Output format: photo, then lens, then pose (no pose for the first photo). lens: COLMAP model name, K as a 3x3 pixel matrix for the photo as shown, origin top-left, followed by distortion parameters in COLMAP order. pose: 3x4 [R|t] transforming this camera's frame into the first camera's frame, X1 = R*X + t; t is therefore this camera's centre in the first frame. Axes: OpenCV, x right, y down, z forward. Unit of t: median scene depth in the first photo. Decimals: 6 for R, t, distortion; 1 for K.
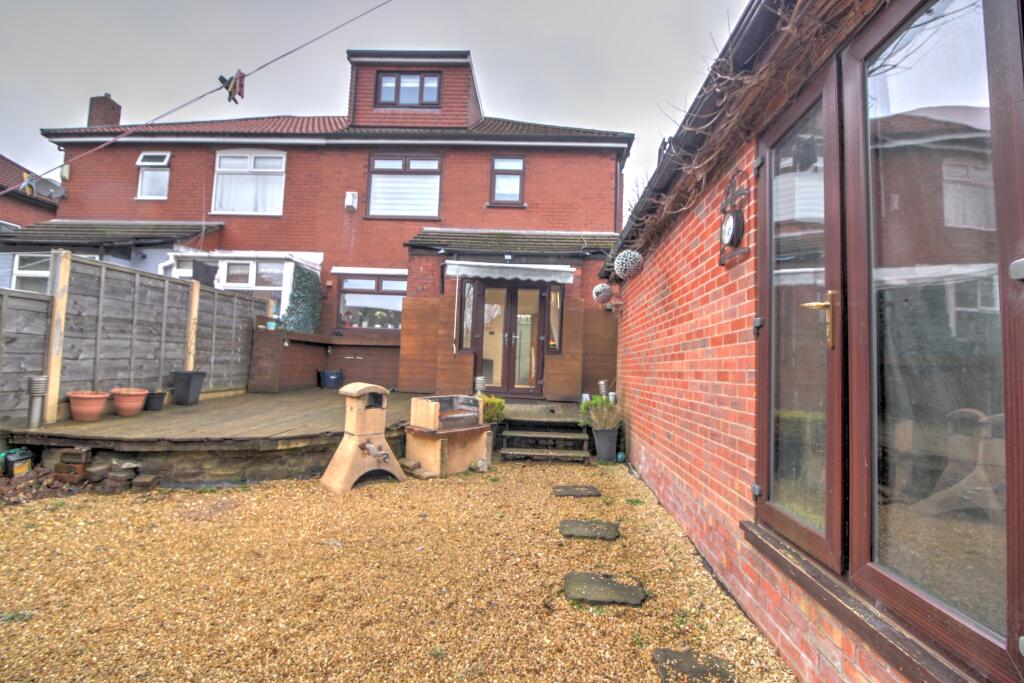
lens RADIAL K [[484.0, 0, 518.9], [0, 484.0, 337.1], [0, 0, 1]] dist [-0.000123, -0.007678]
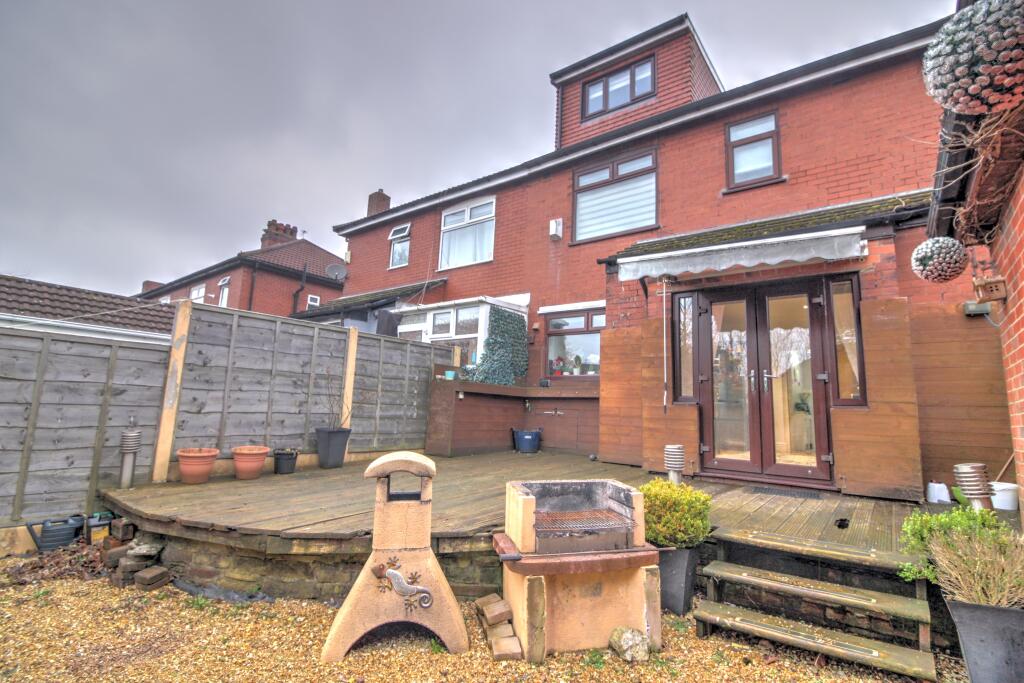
lens RADIAL K [[484.0, 0, 514.3], [0, 484.0, 331.0], [0, 0, 1]] dist [-0.000123, -0.007678]
pose [[0.820190, -0.097695, -0.563688, 0.076820], [0.023568, 0.990245, -0.137331, 0.019110], [0.571605, 0.099352, 0.814492, 0.342346]]
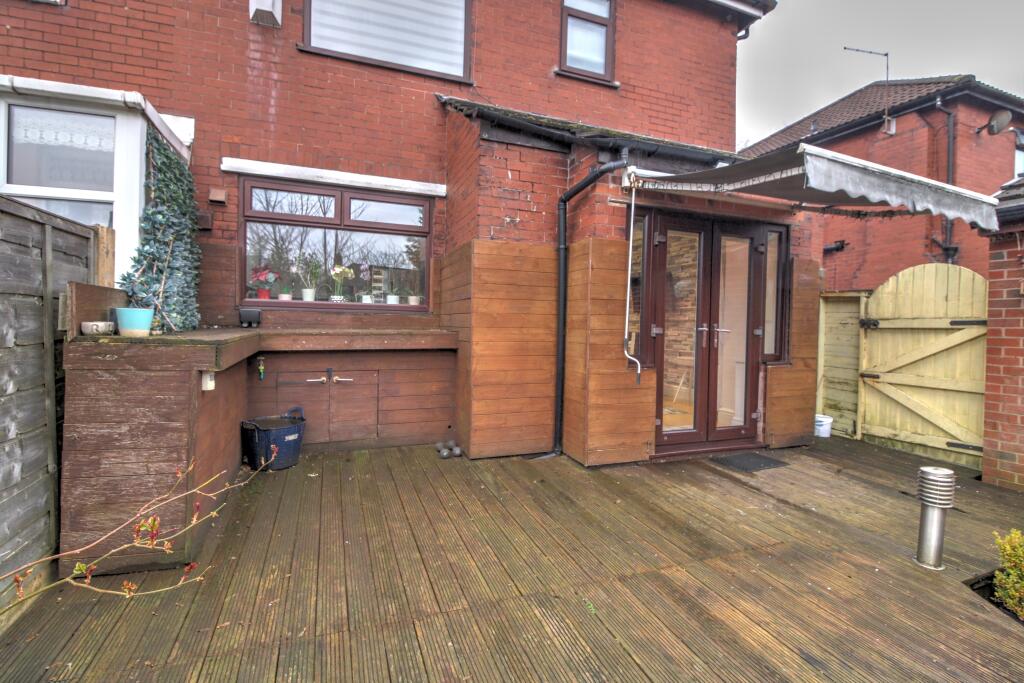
lens RADIAL K [[484.0, 0, 513.1], [0, 484.0, 328.9], [0, 0, 1]] dist [-0.000123, -0.007678]
pose [[0.912471, -0.026715, 0.408267, -0.413889], [-0.008786, 0.996356, 0.084834, -0.043168], [-0.409046, -0.080996, 0.908912, 0.635895]]
